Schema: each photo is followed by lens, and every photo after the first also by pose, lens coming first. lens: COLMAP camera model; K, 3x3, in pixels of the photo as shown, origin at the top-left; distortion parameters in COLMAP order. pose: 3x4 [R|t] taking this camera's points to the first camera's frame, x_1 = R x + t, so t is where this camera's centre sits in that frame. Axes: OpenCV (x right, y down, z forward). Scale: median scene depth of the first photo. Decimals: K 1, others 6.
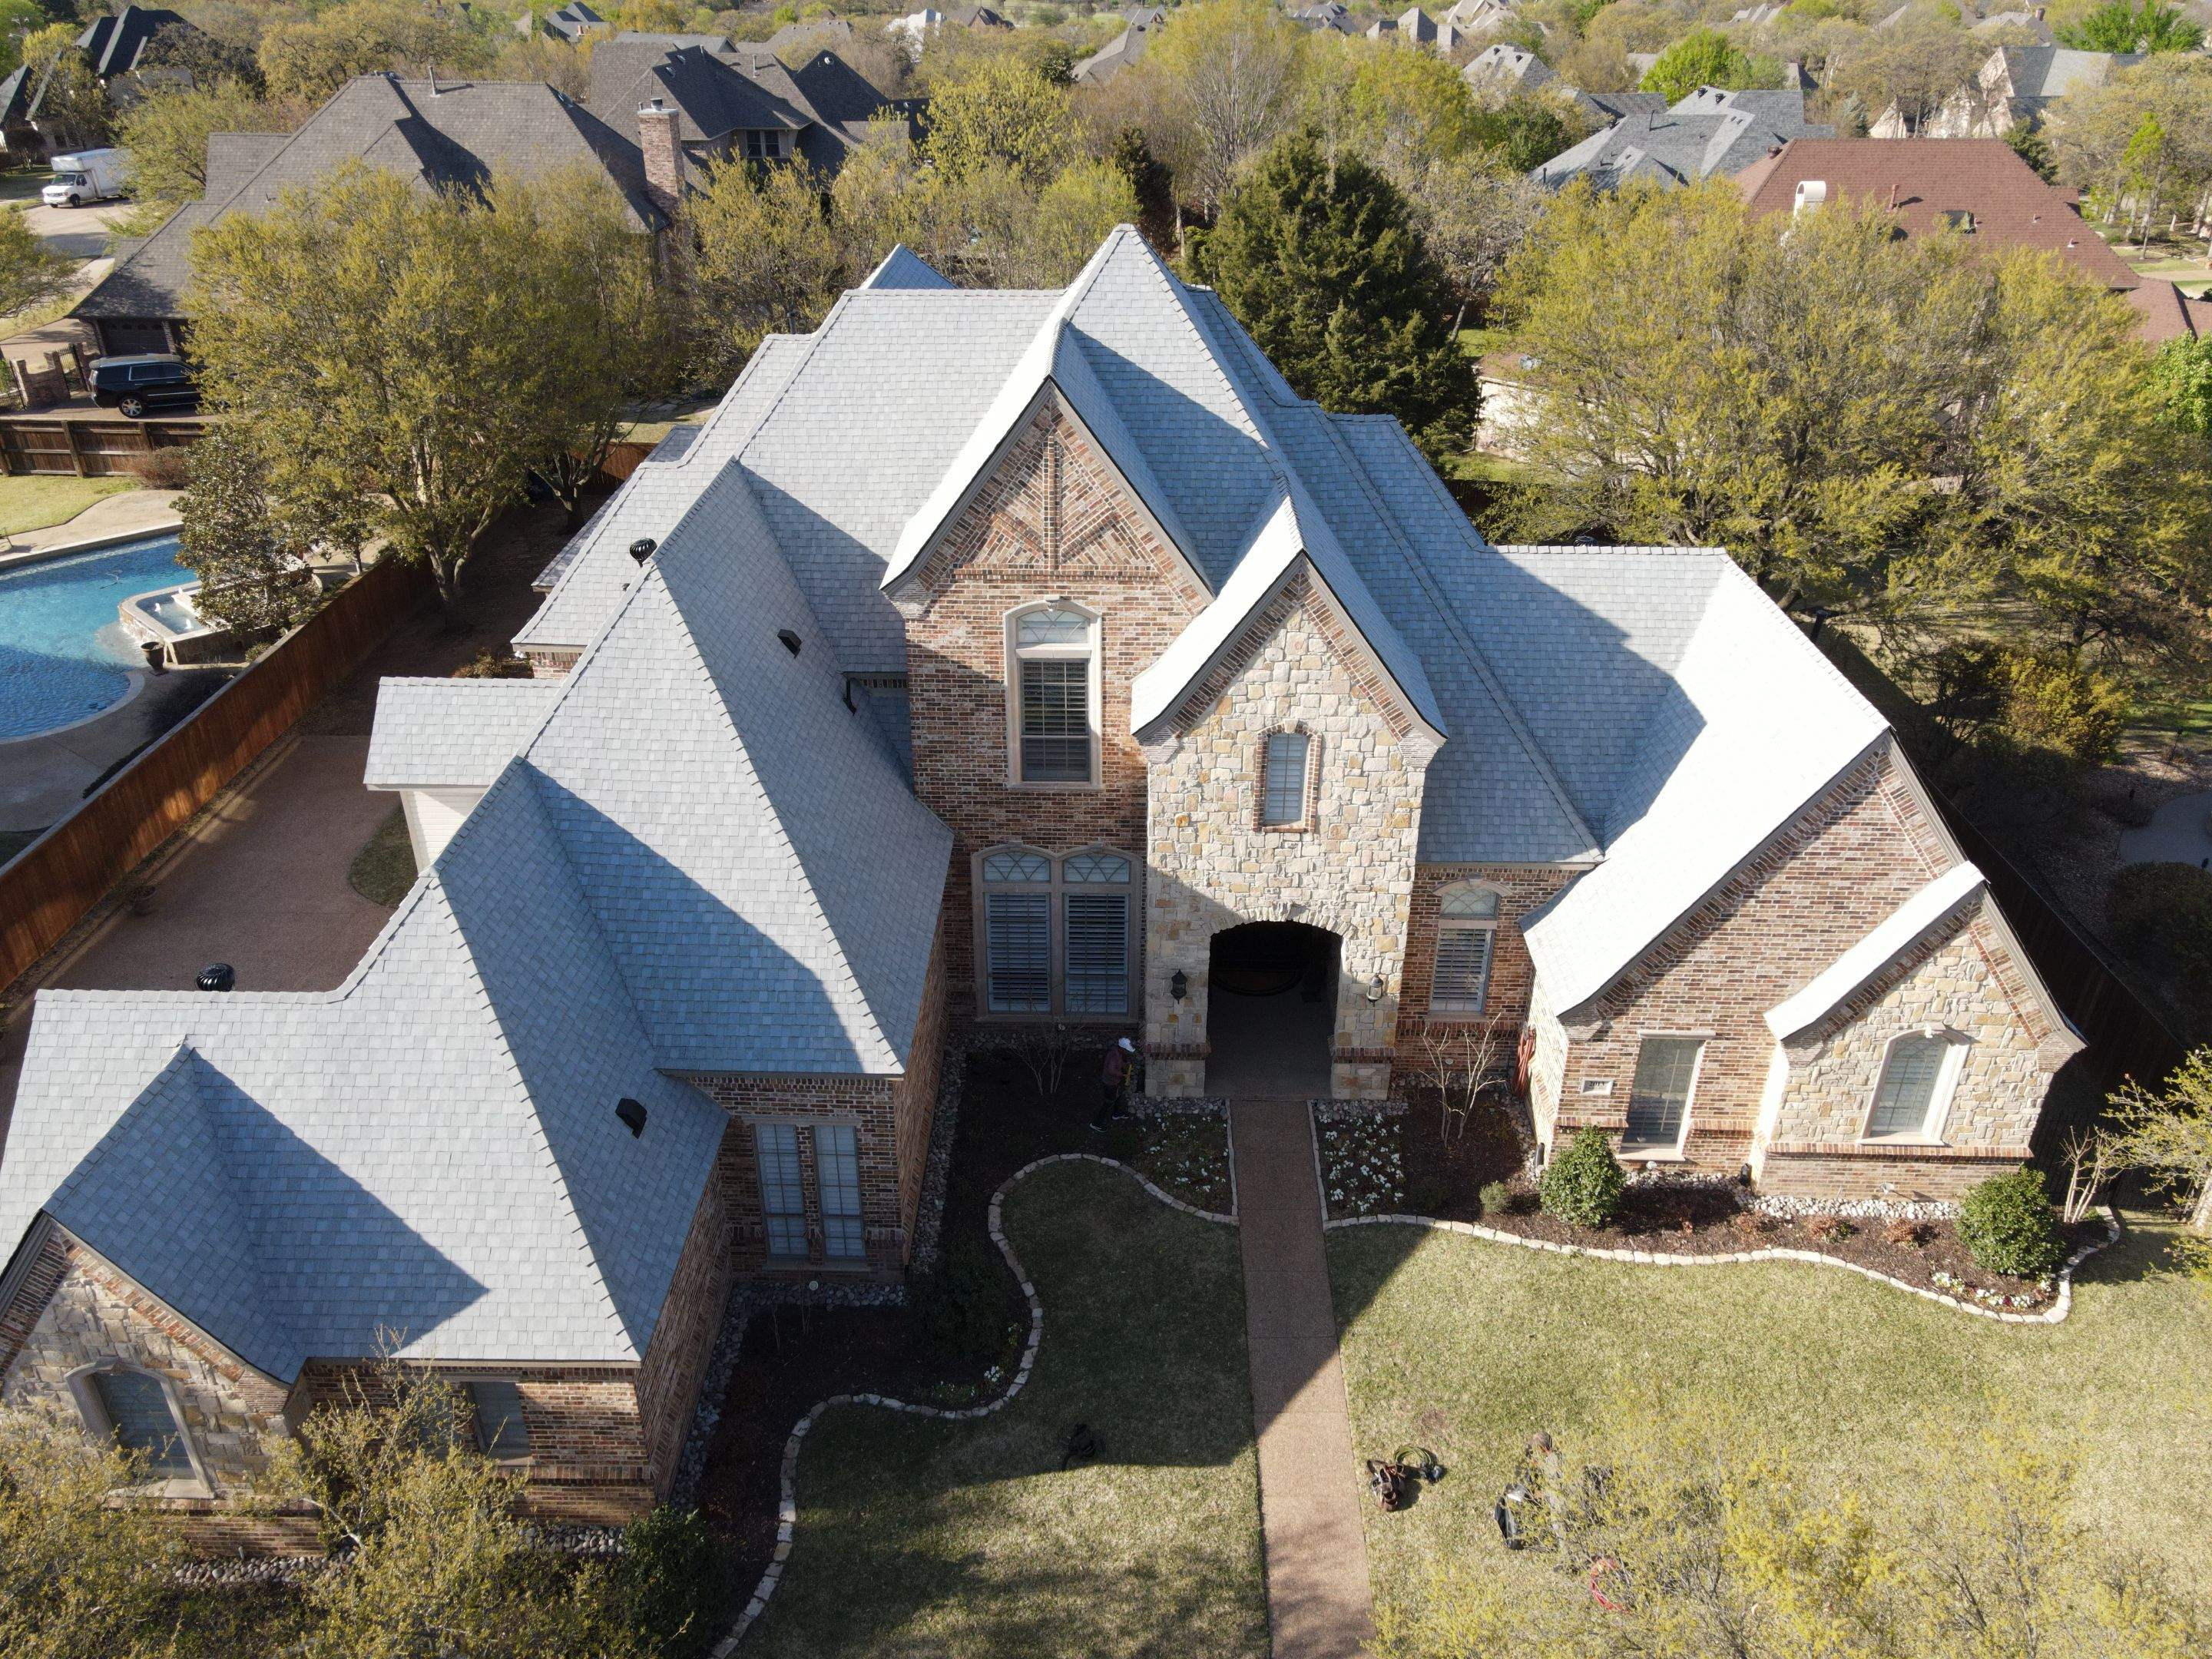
lens RADIAL K [[1624.9, 0, 1096.0], [0, 1624.9, 818.5], [0, 0, 1]] dist [0.015387, 0.005978]
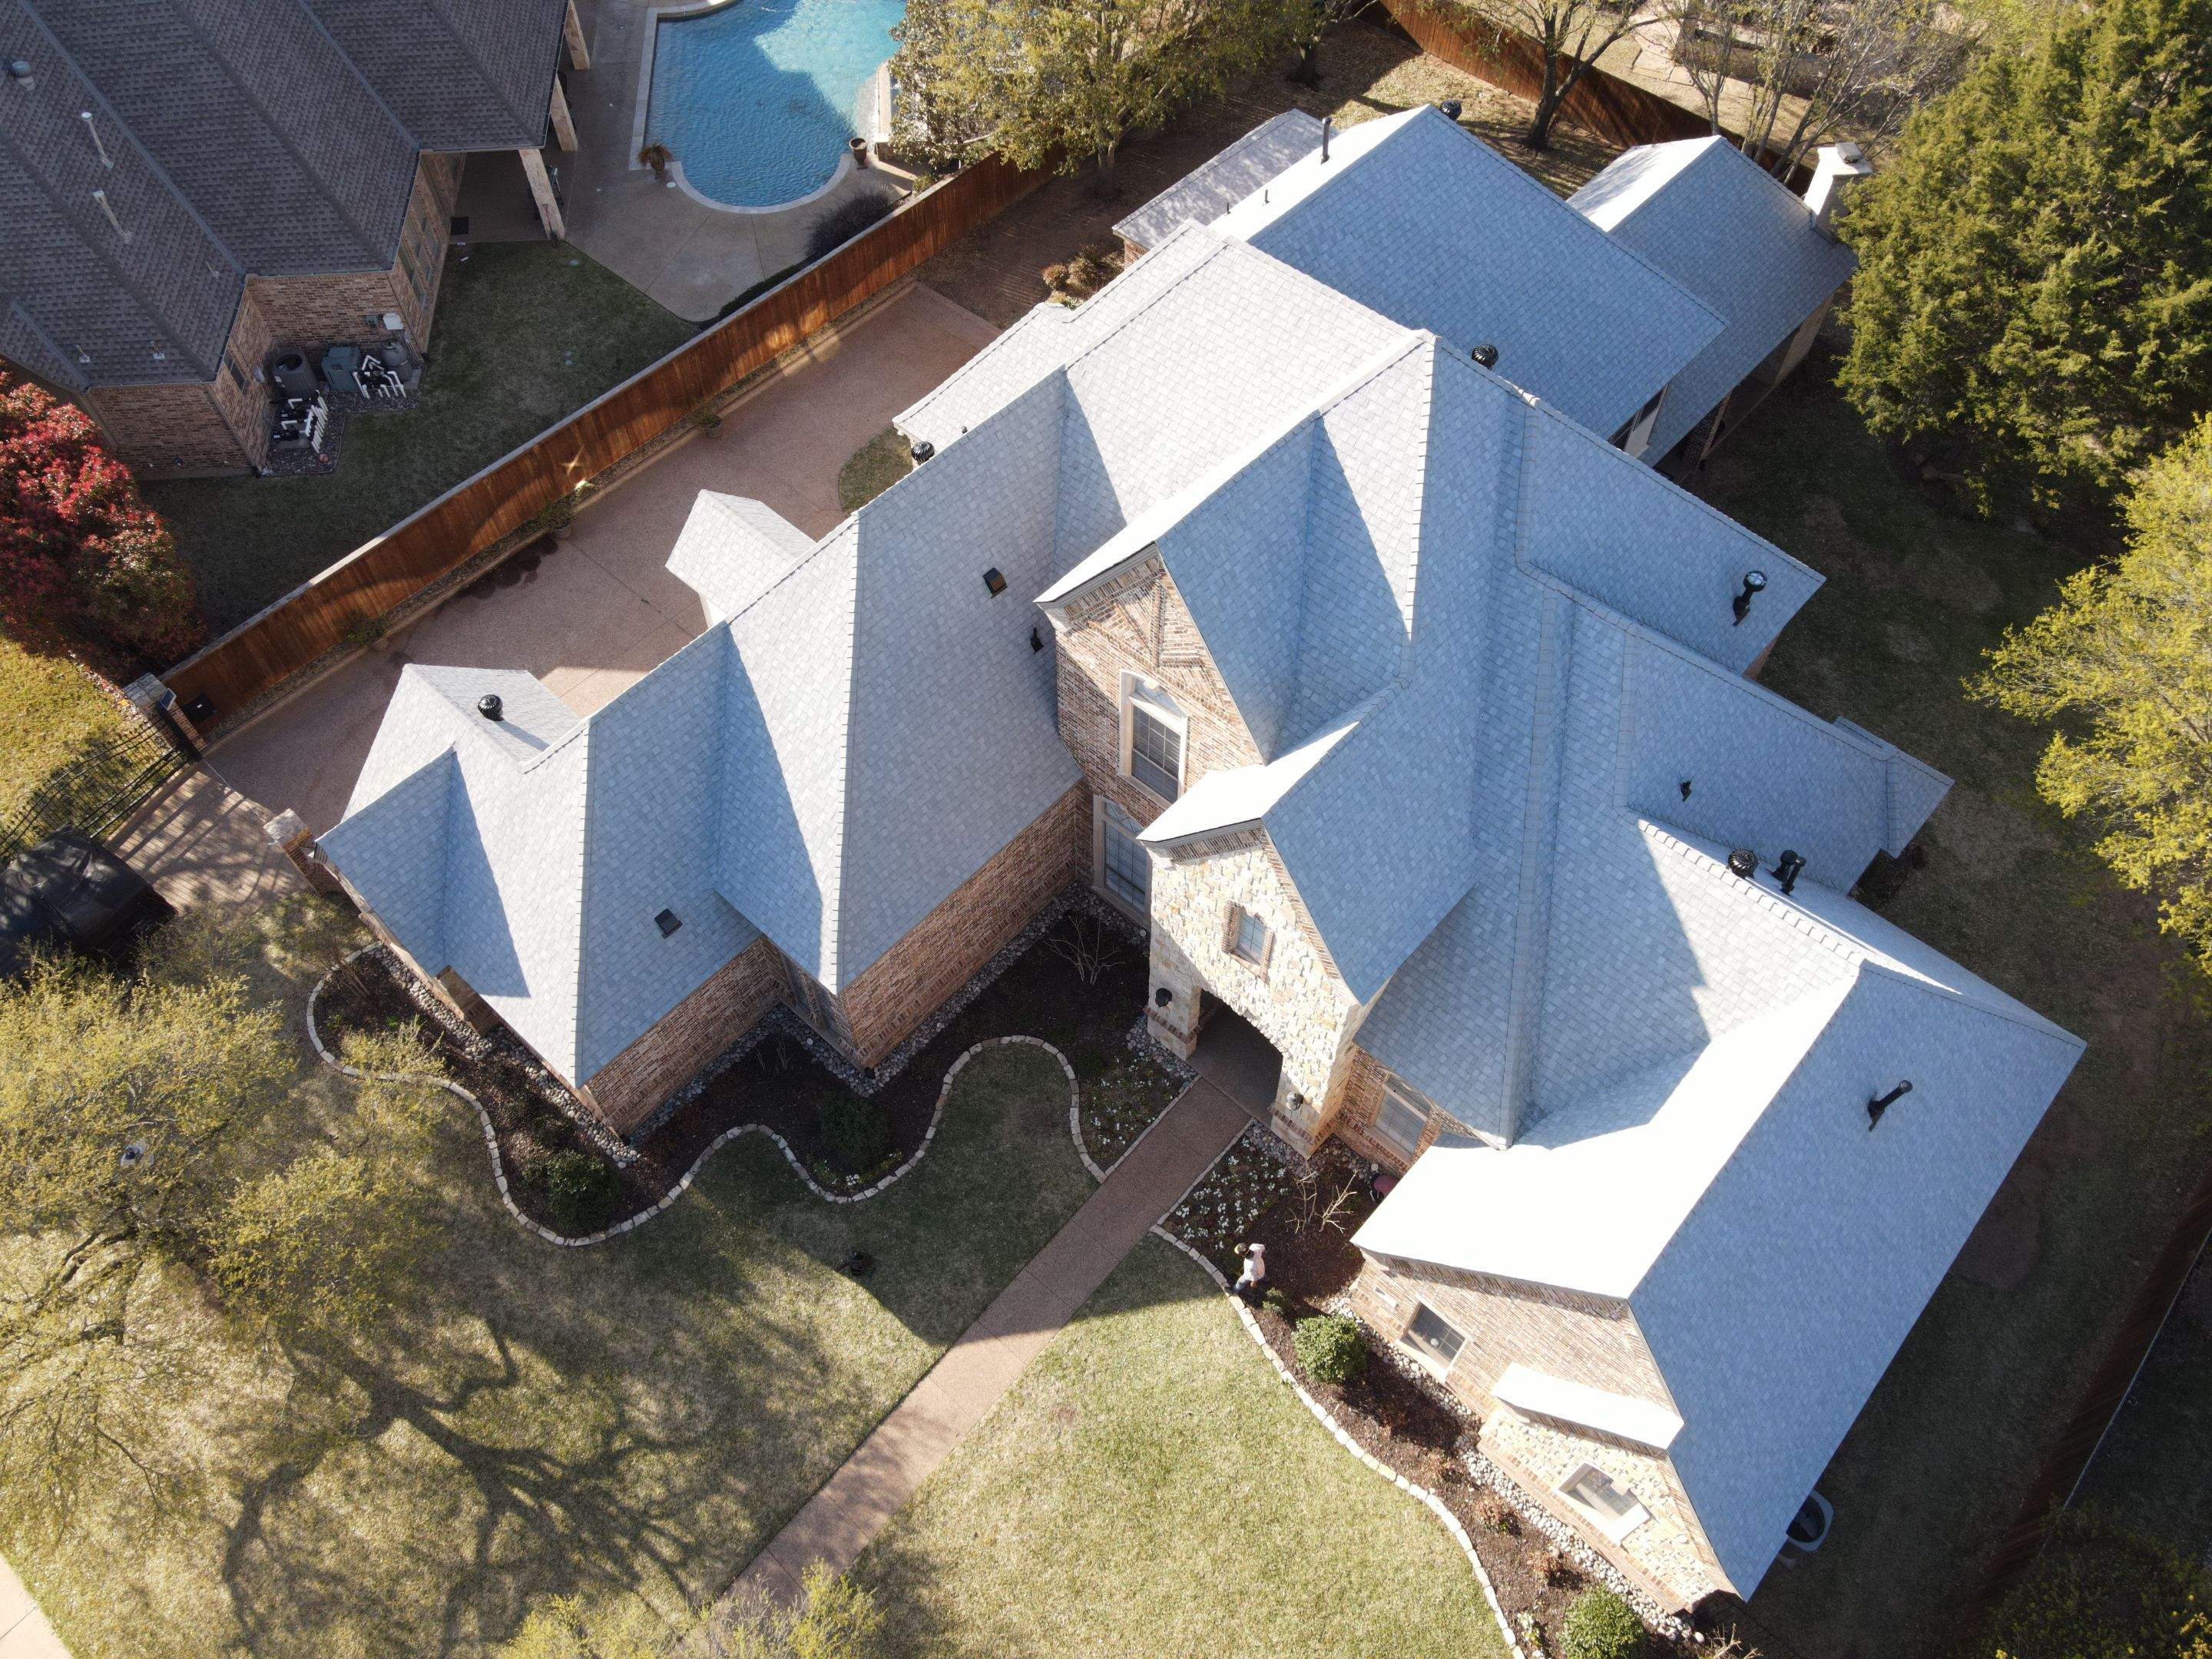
lens RADIAL K [[1624.9, 0, 1094.1], [0, 1624.9, 814.7], [0, 0, 1]] dist [0.015387, 0.005978]
pose [[0.756303, 0.534796, -0.376827, 0.410851], [-0.307143, 0.798822, 0.517250, -0.631877], [0.577641, -0.275458, 0.768410, 0.118866]]
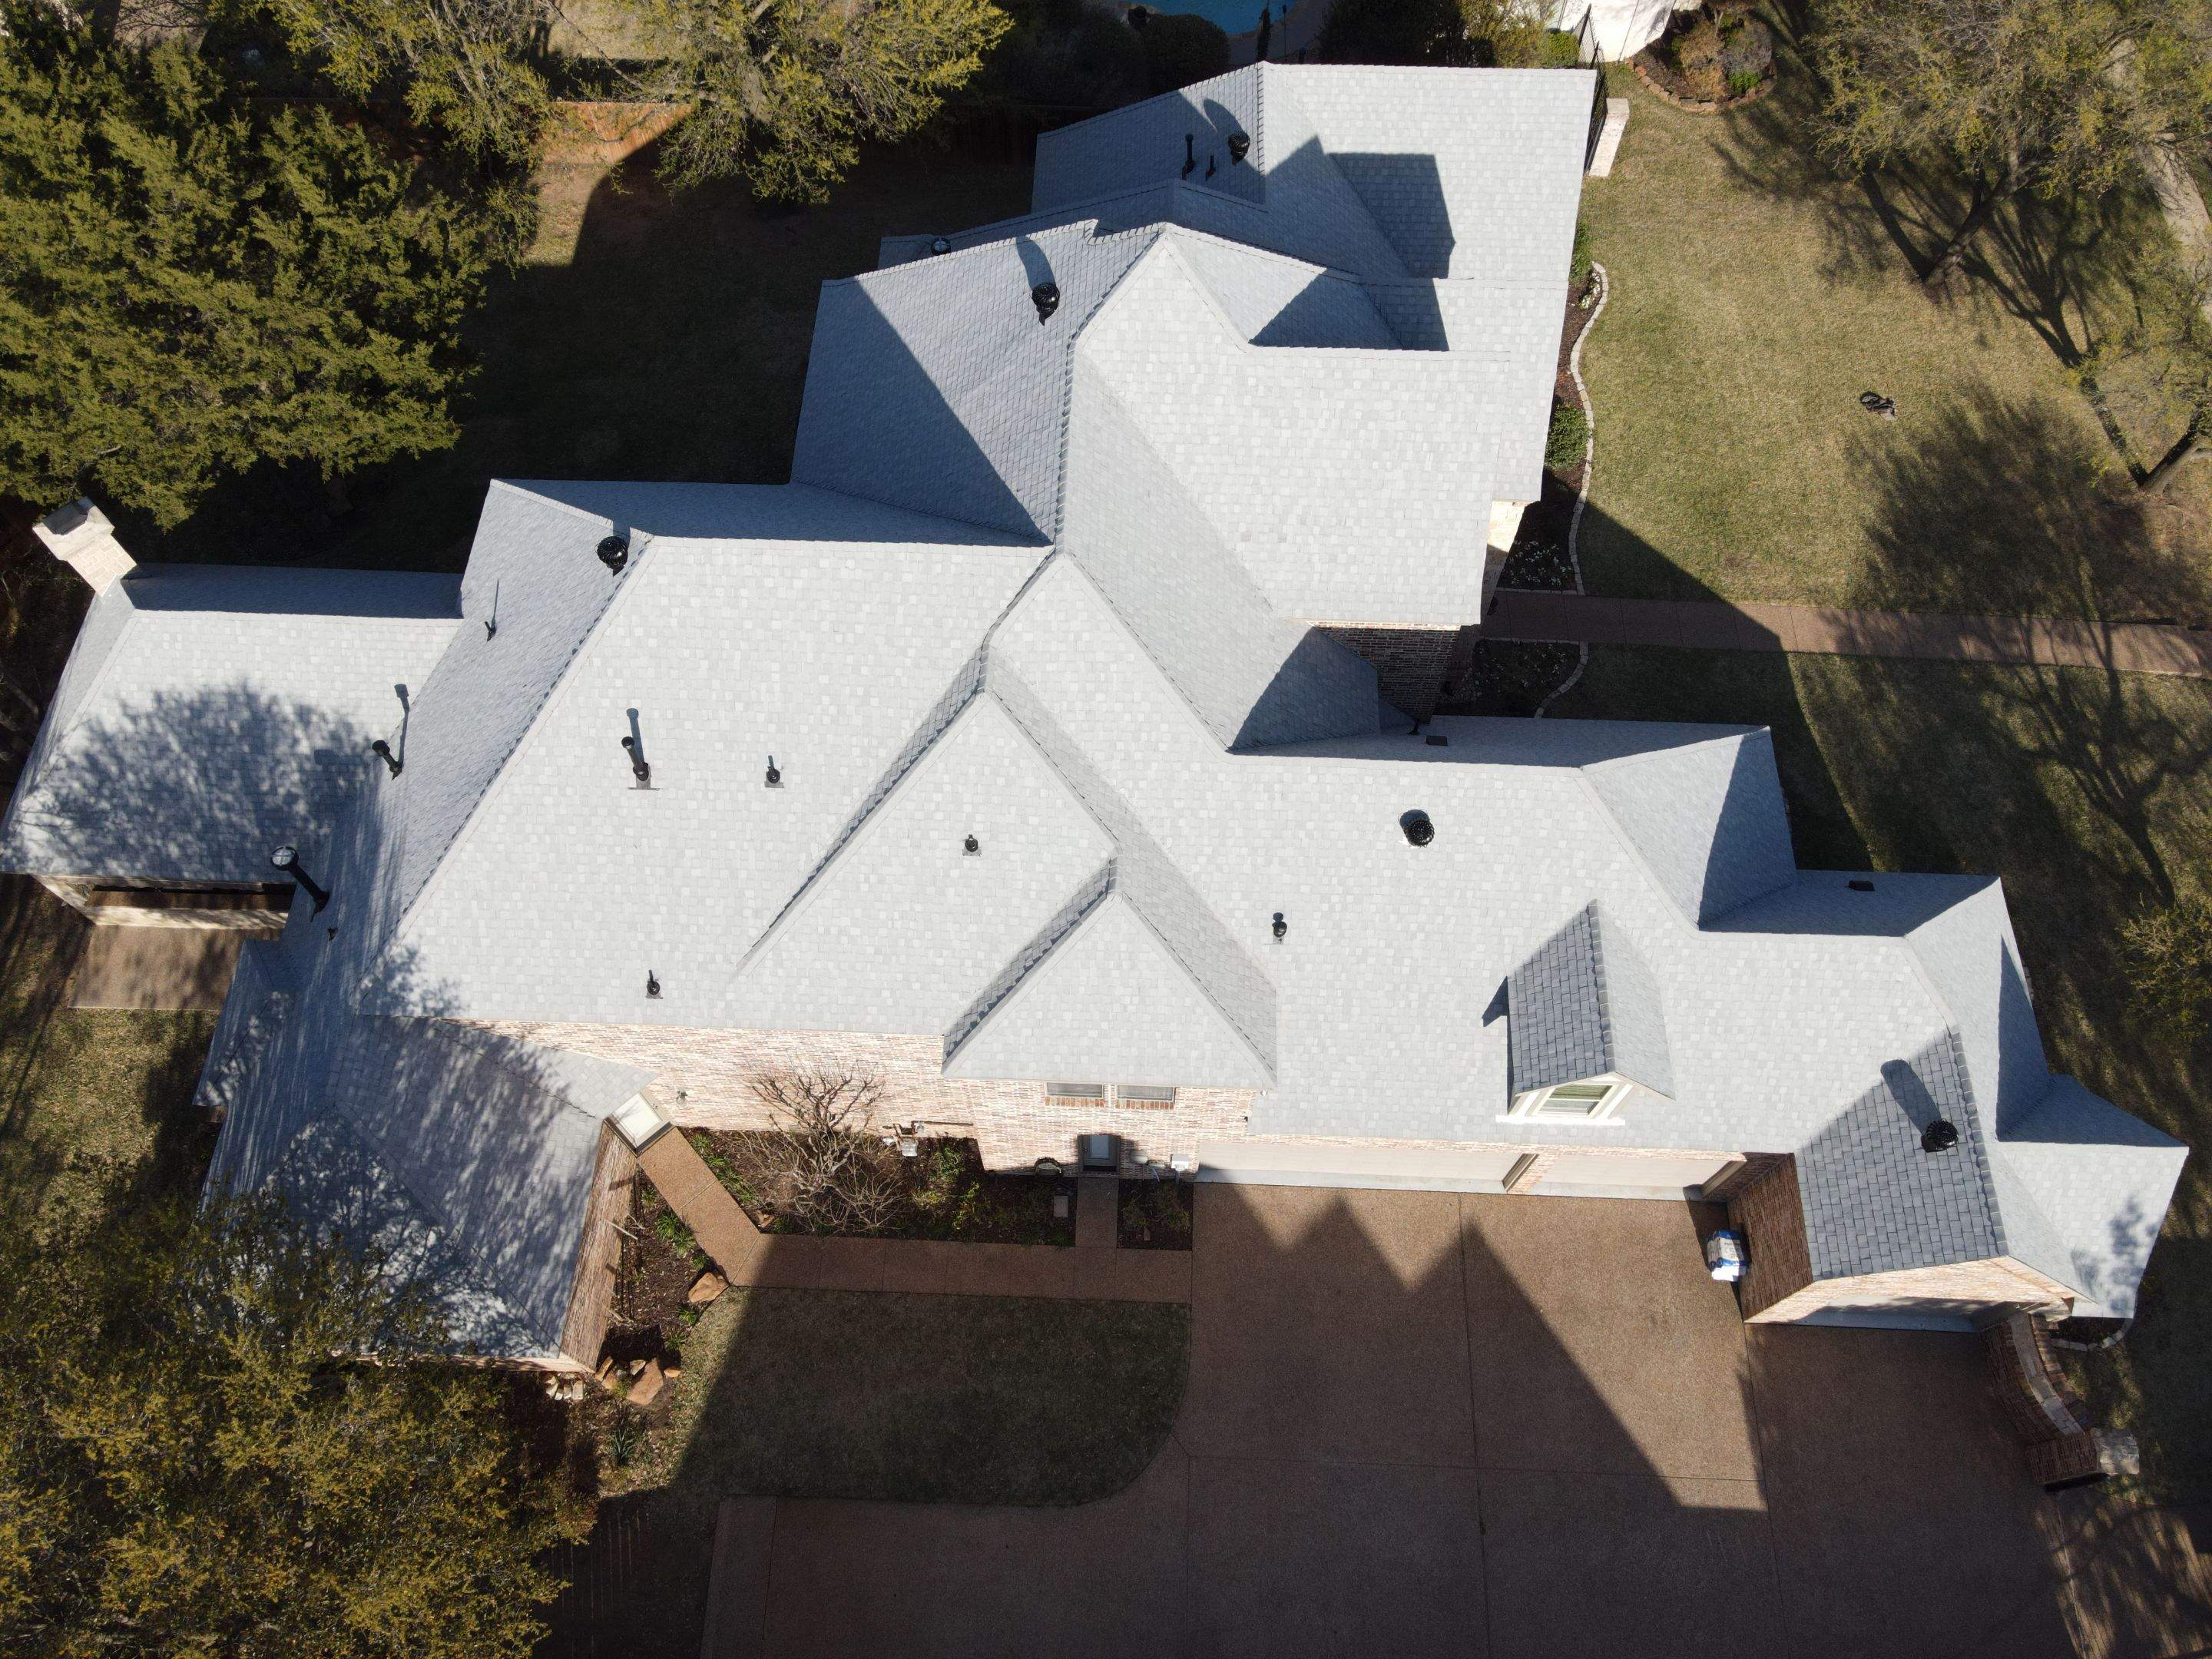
lens RADIAL K [[1624.9, 0, 1102.7], [0, 1624.9, 820.3], [0, 0, 1]] dist [0.015387, 0.005978]
pose [[0.014923, -0.883595, 0.468014, -0.755843], [0.478613, 0.417273, 0.772537, -1.035931], [-0.877899, 0.212469, 0.429127, 0.806621]]
